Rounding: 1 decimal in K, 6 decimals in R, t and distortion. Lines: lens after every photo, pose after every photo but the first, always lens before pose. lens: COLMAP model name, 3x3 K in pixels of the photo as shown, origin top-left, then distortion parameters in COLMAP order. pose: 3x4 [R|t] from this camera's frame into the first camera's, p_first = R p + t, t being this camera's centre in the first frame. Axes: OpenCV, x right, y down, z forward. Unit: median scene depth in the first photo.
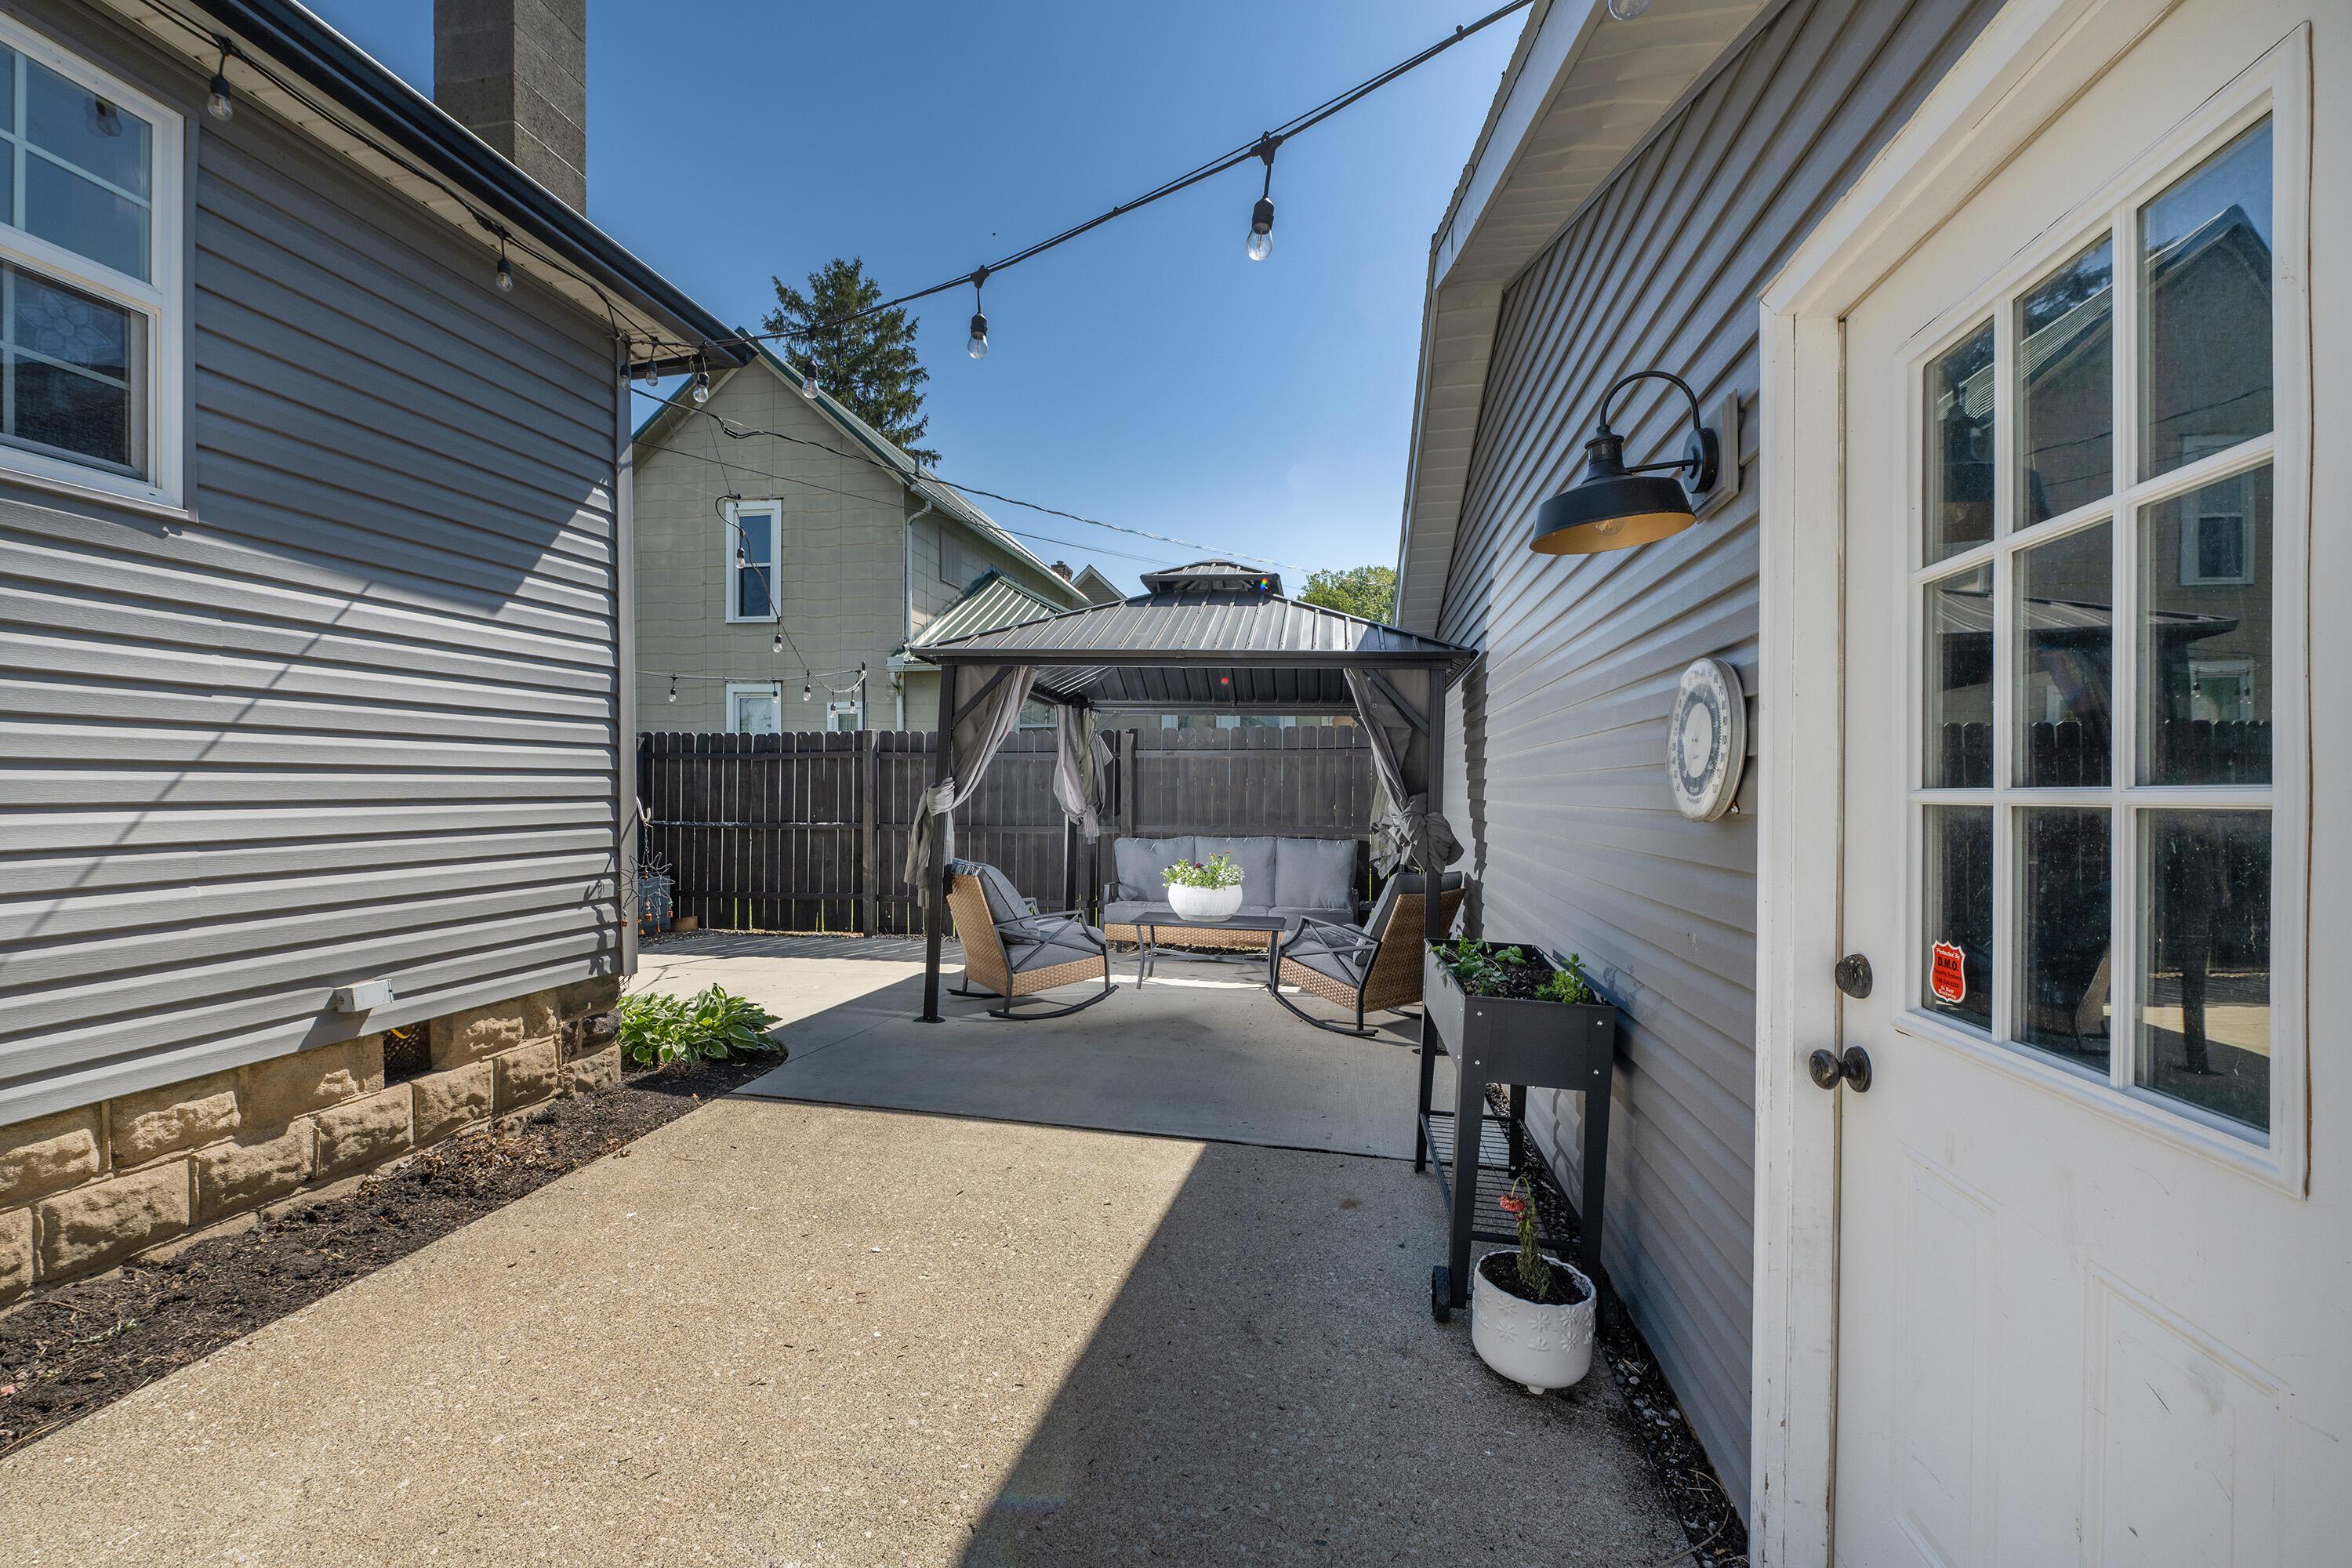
lens RADIAL K [[950.3, 0, 1183.8], [0, 950.3, 789.0], [0, 0, 1]] dist [0.002044, 0.000060]
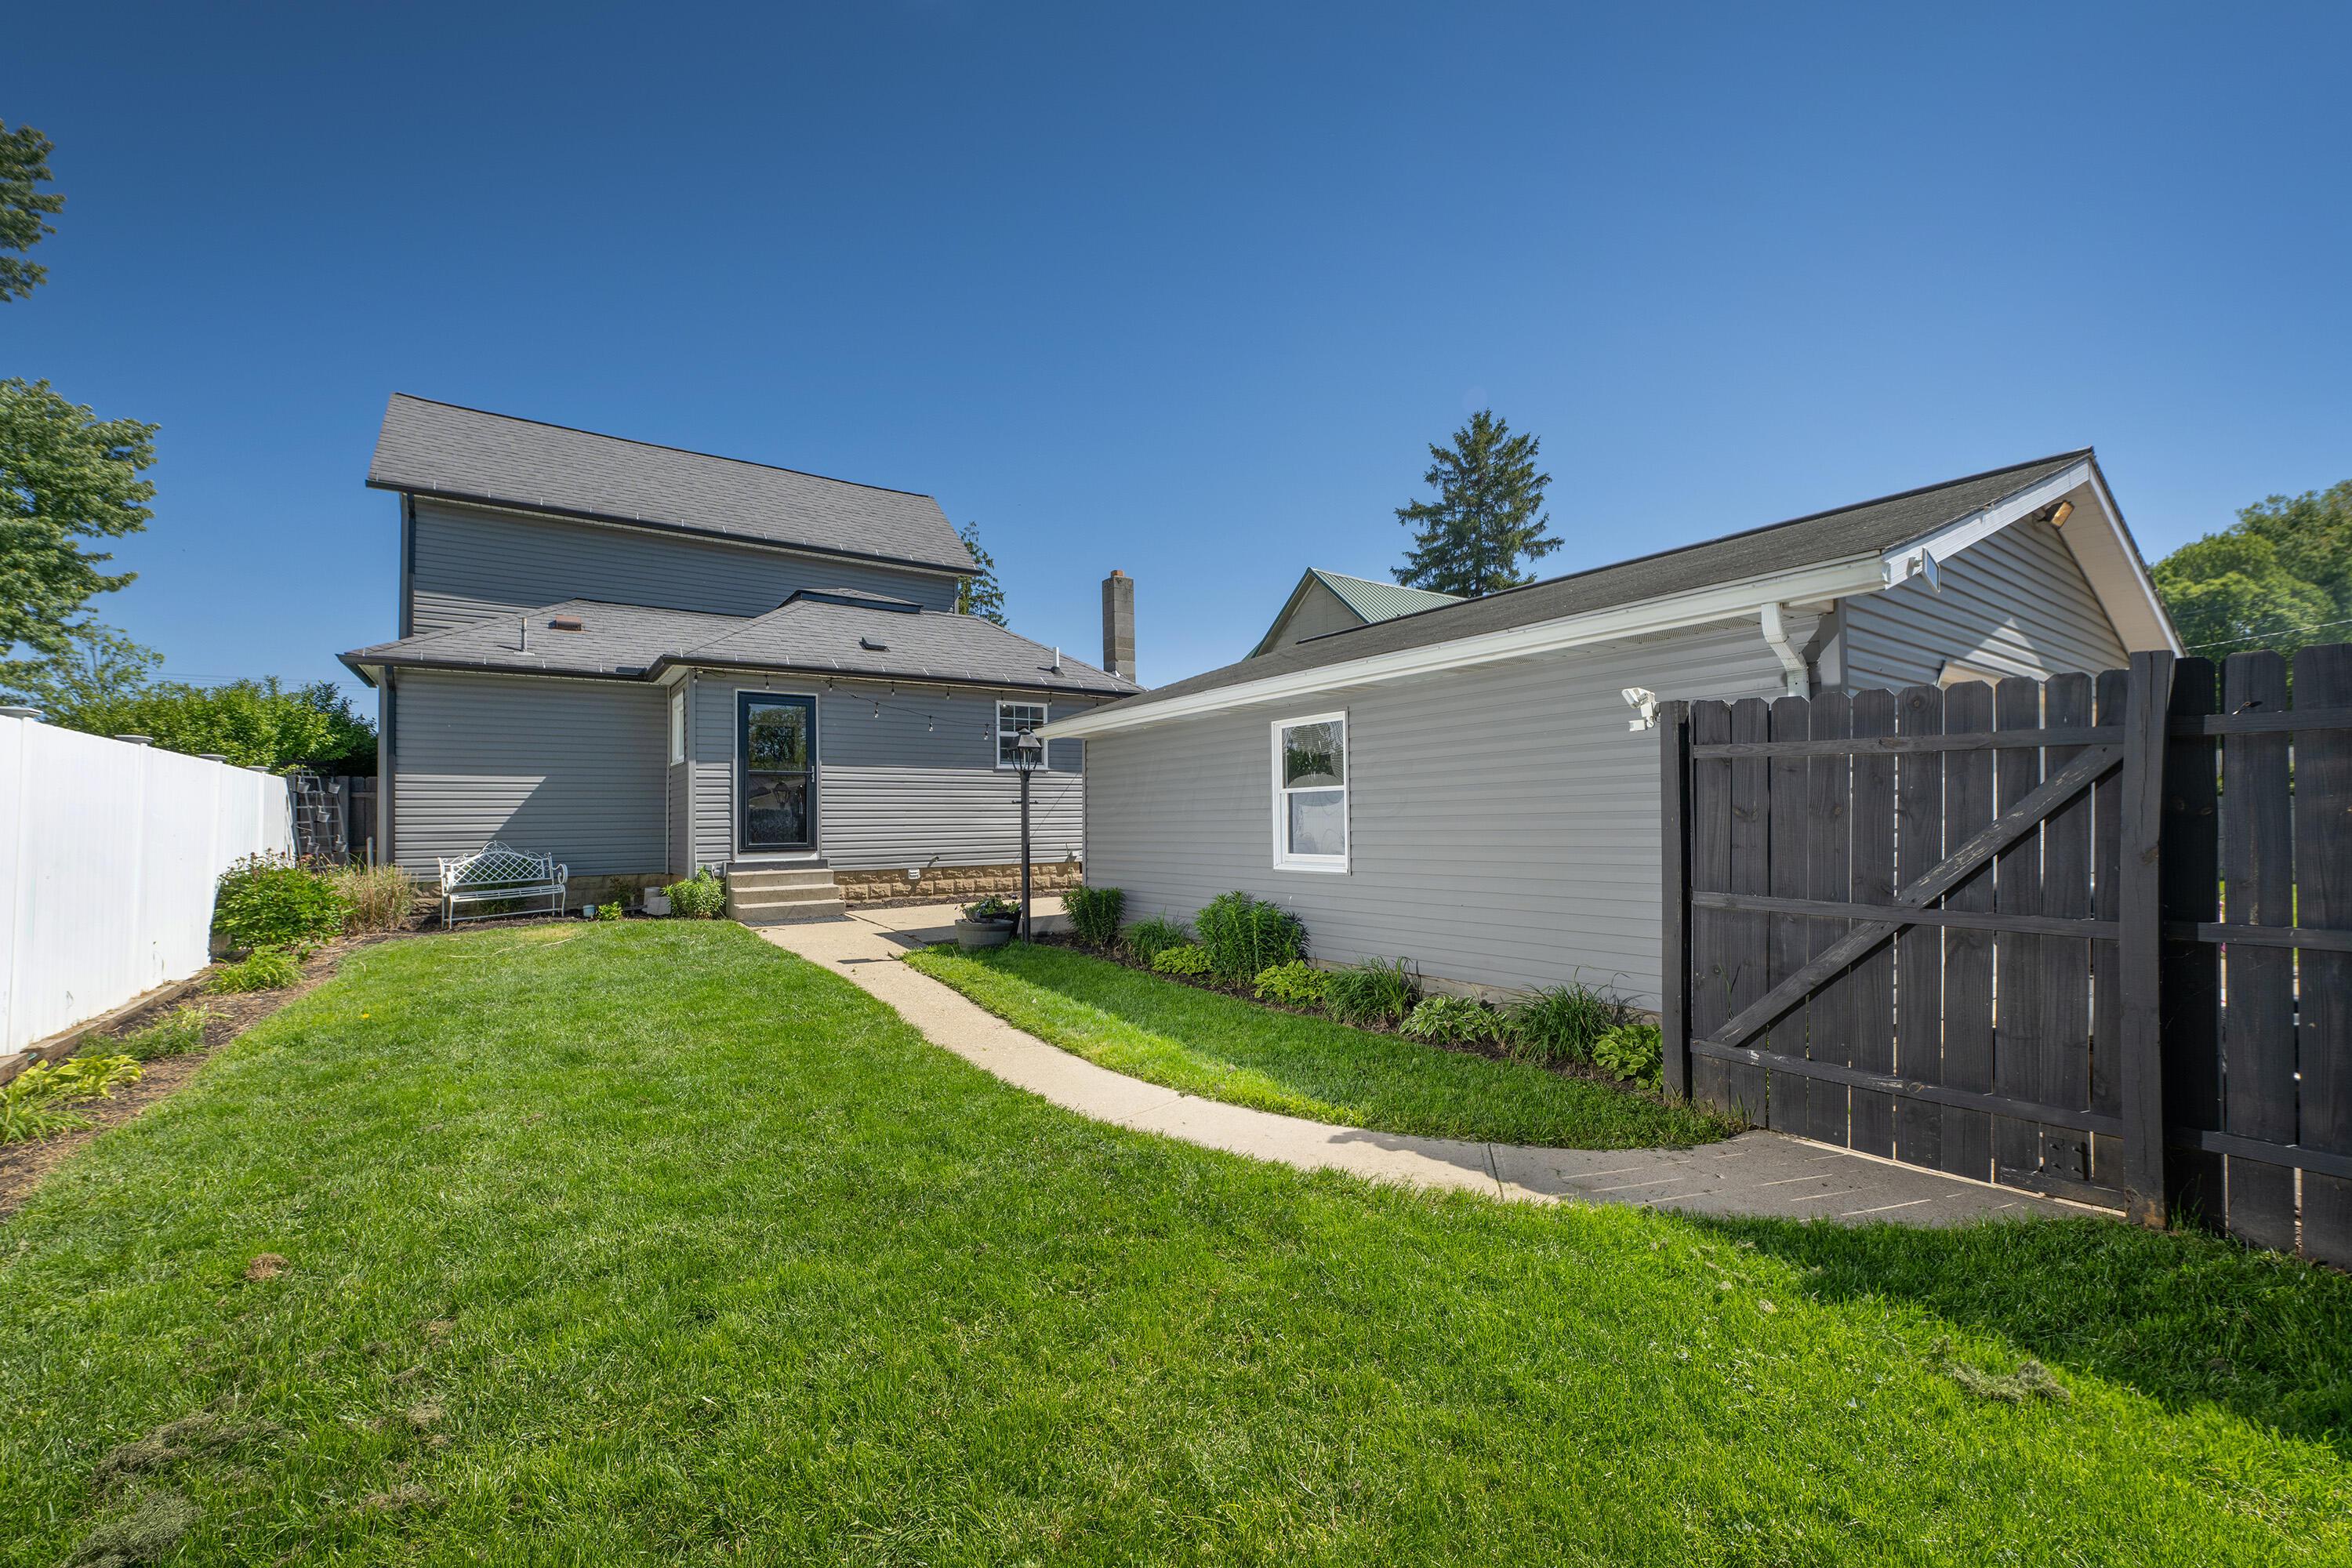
lens RADIAL K [[950.3, 0, 1186.1], [0, 950.3, 803.5], [0, 0, 1]] dist [0.002044, 0.000060]
pose [[0.691929, -0.013447, -0.721841, 0.303343], [0.003898, 0.999882, -0.014890, 0.001900], [0.721955, 0.007489, 0.691899, -0.197364]]
